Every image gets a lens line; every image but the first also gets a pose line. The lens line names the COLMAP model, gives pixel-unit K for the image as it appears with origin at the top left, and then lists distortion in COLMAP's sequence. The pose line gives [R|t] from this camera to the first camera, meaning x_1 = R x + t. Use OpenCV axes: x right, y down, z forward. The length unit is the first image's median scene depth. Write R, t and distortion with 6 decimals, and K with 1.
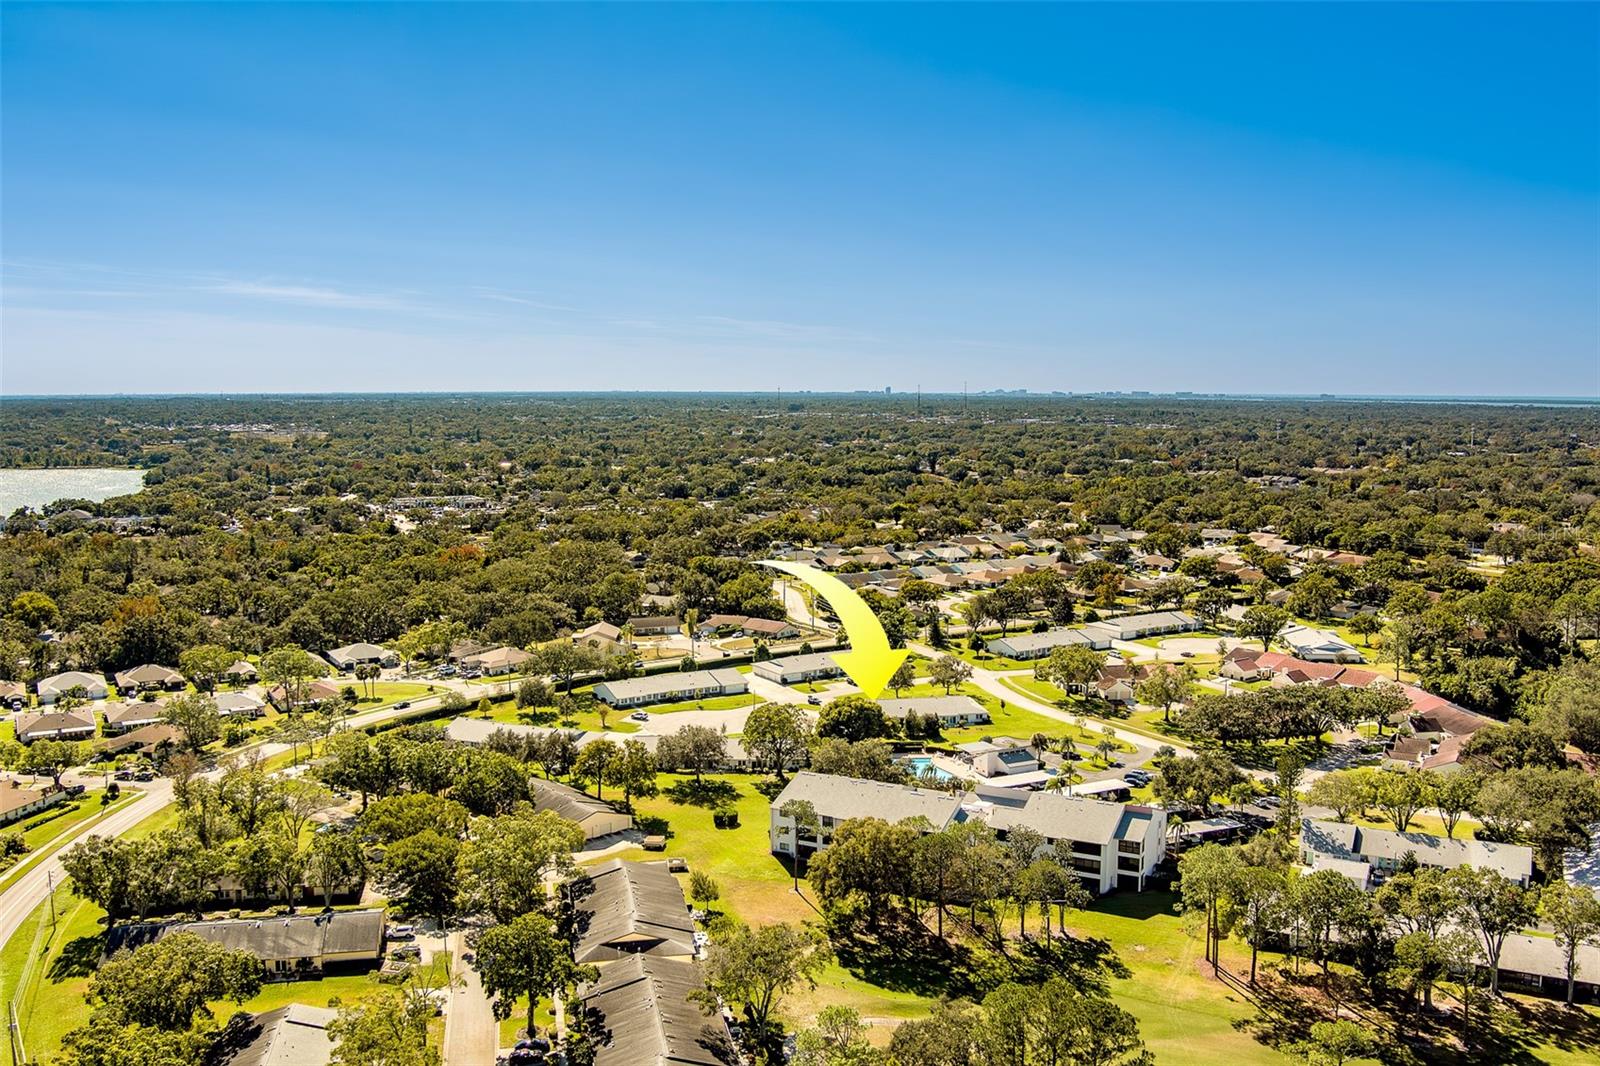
lens RADIAL K [[1330.0, 0, 792.6], [0, 1330.0, 530.8], [0, 0, 1]] dist [-0.062143, 0.005247]
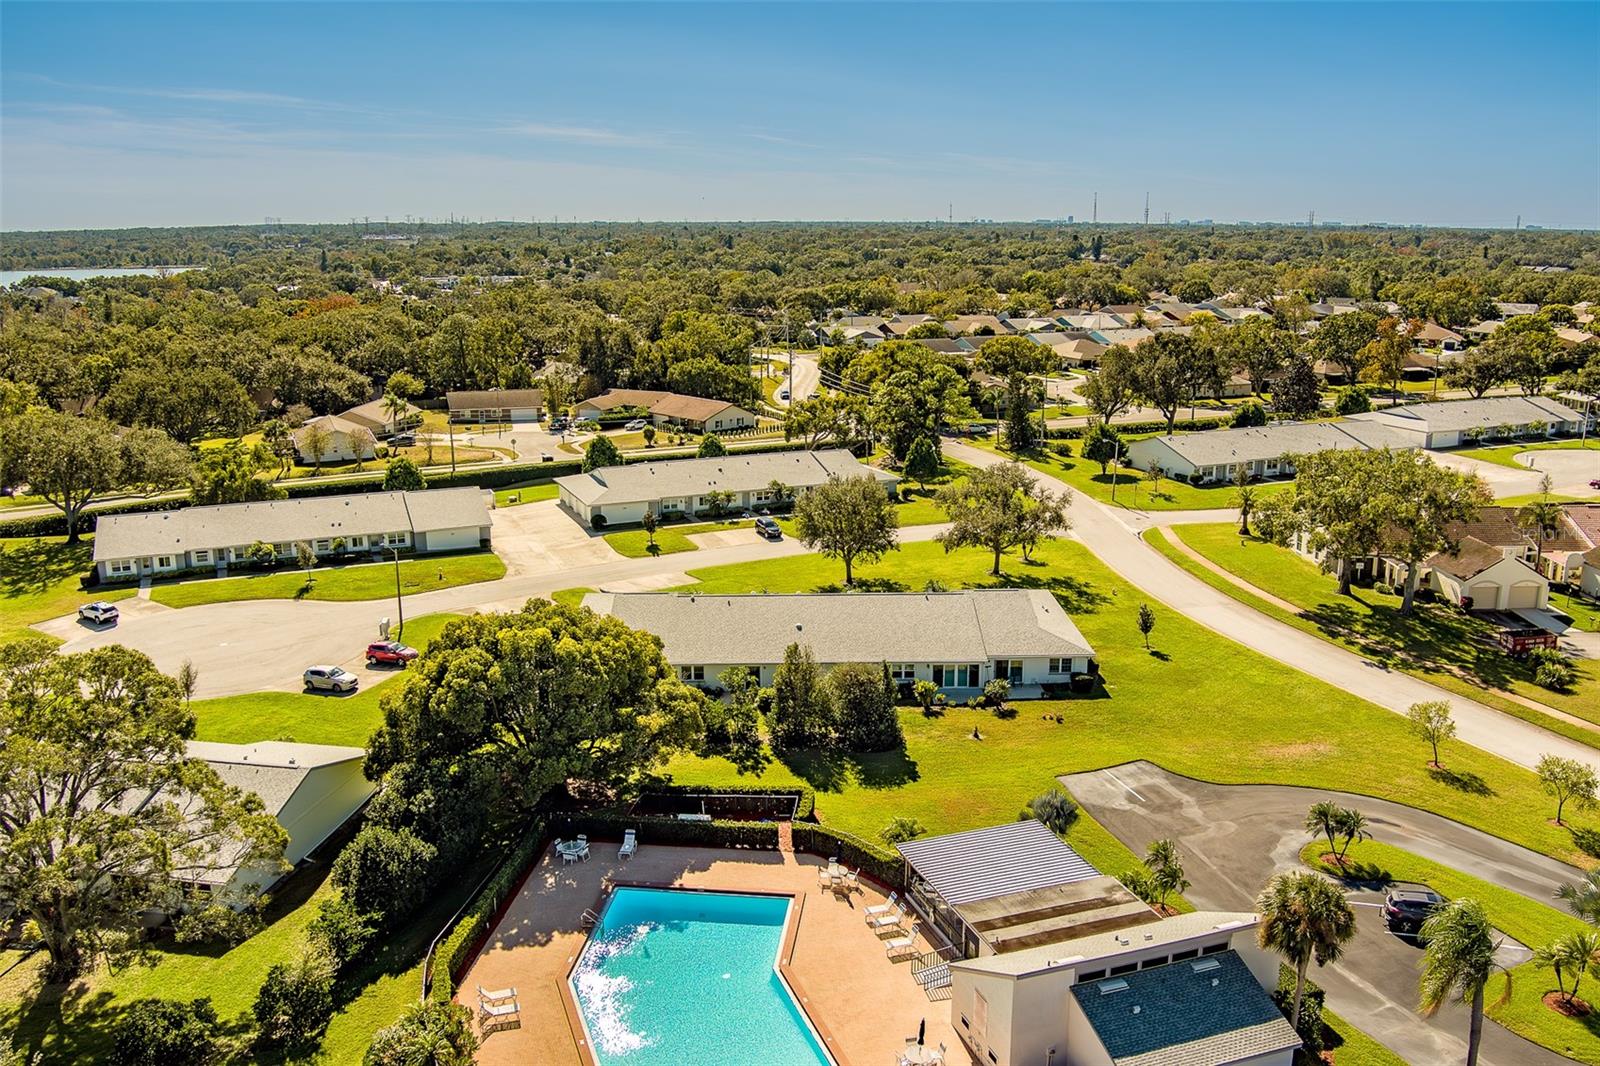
lens RADIAL K [[1330.0, 0, 792.6], [0, 1330.0, 530.8], [0, 0, 1]] dist [-0.062143, 0.005247]
pose [[0.991860, 0.028489, -0.124102, 0.092382], [-0.011925, 0.991148, 0.132223, 0.056143], [0.126771, -0.129667, 0.983420, 0.555257]]
